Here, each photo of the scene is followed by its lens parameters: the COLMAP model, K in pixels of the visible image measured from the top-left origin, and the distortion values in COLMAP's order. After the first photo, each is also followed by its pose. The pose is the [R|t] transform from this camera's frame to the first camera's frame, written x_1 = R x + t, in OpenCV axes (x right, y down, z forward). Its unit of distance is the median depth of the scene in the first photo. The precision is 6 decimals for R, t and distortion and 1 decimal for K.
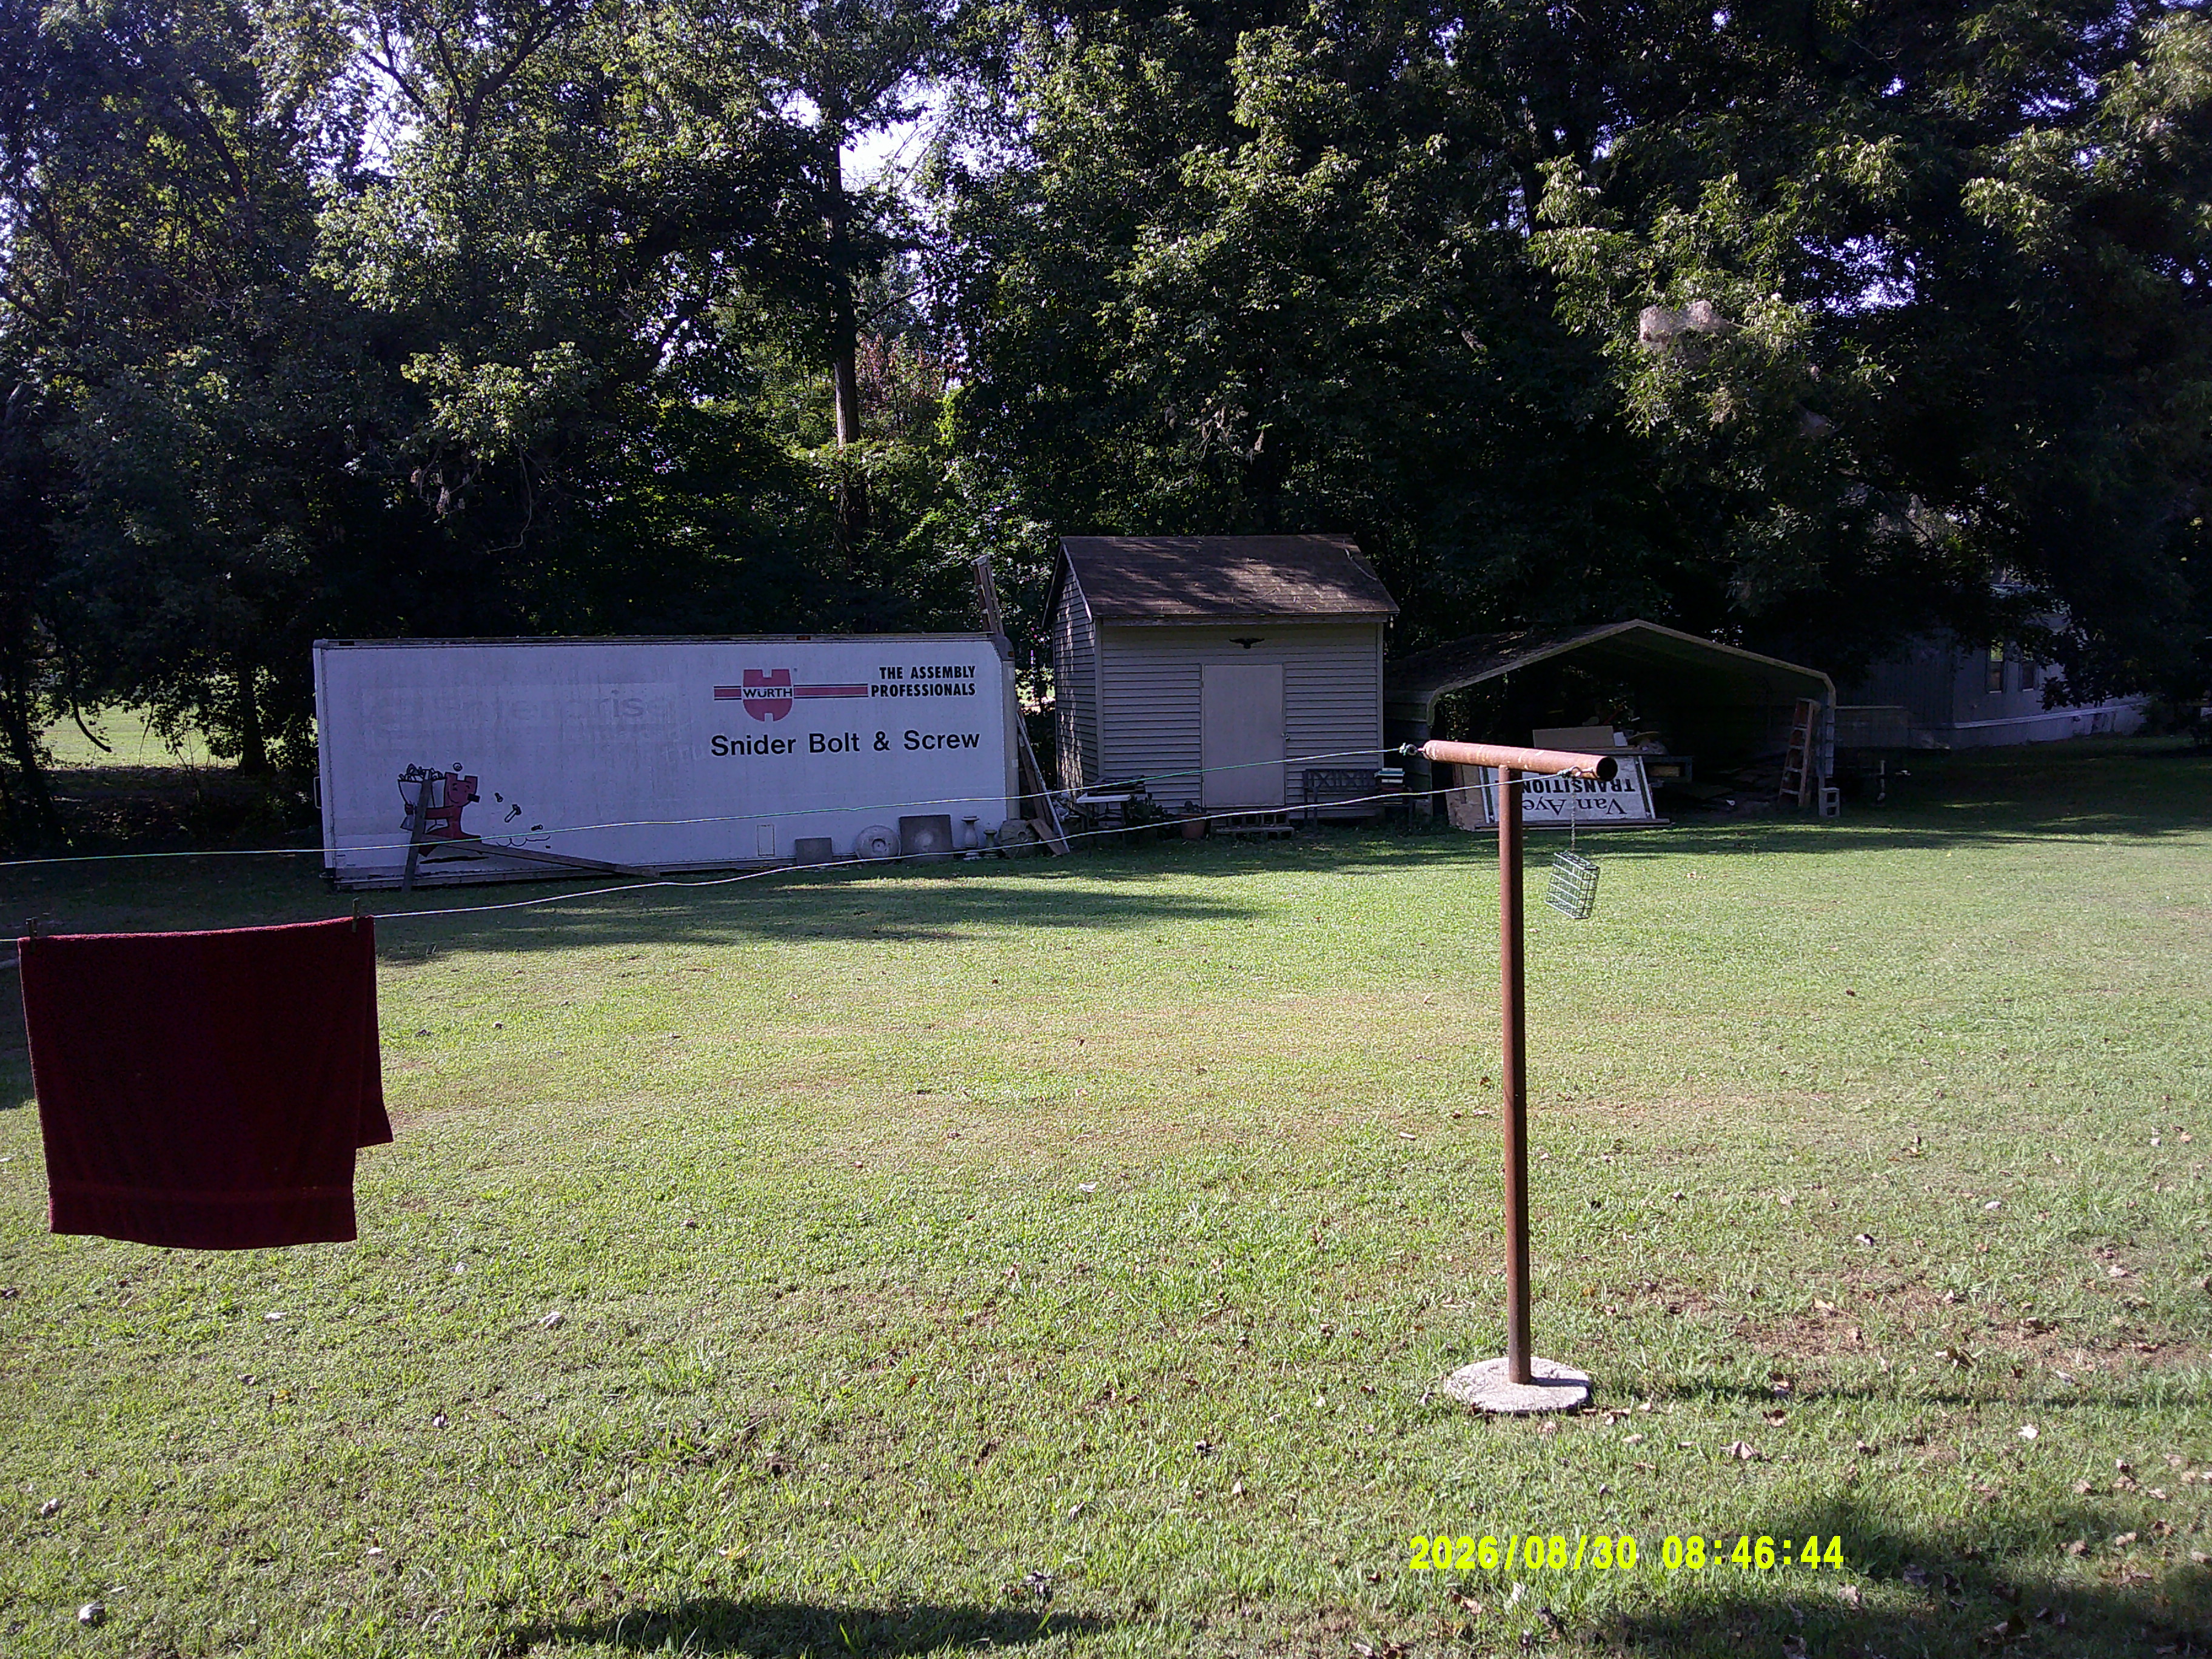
lens RADIAL K [[1779.3, 0, 1187.2], [0, 1779.3, 840.0], [0, 0, 1]] dist [0.097324, -0.225819]
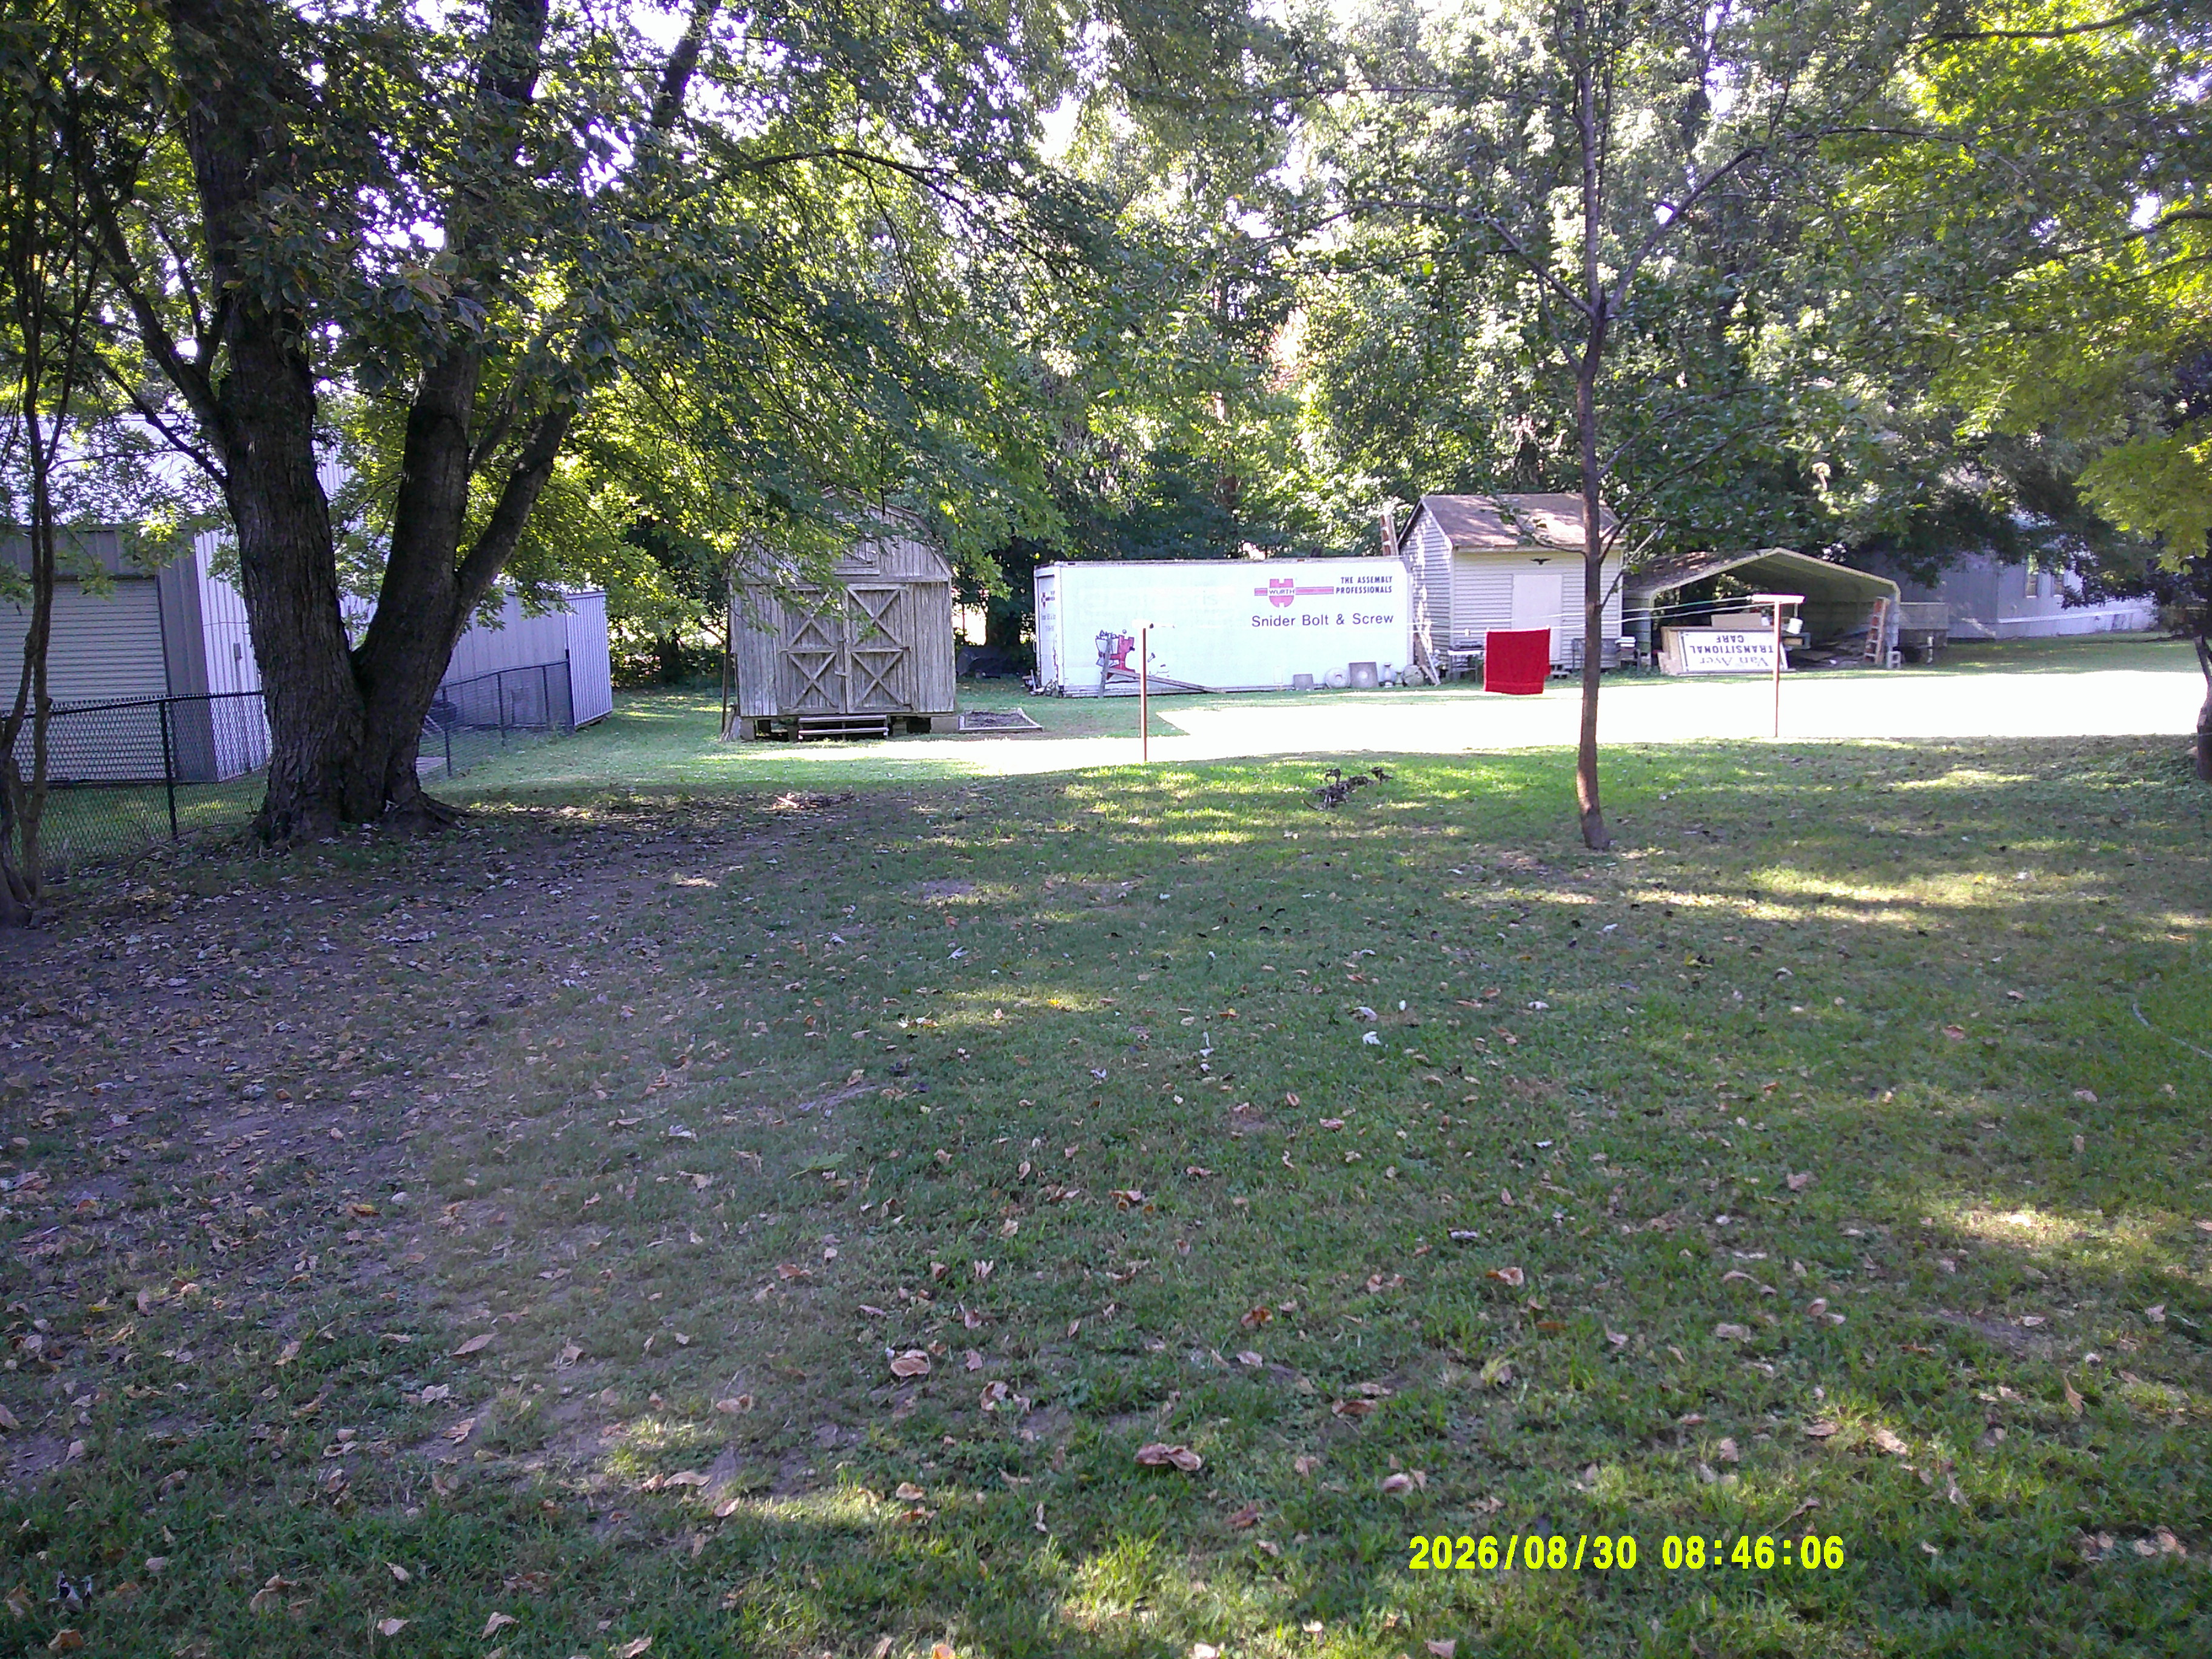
lens RADIAL K [[1800.6, 0, 1106.0], [0, 1800.6, 829.5], [0, 0, 1]] dist [0.081798, -0.239266]
pose [[0.997424, 0.013676, -0.070416, -0.255560], [-0.010311, 0.998797, 0.047933, 0.064528], [0.070986, -0.047083, 0.996365, -0.749565]]
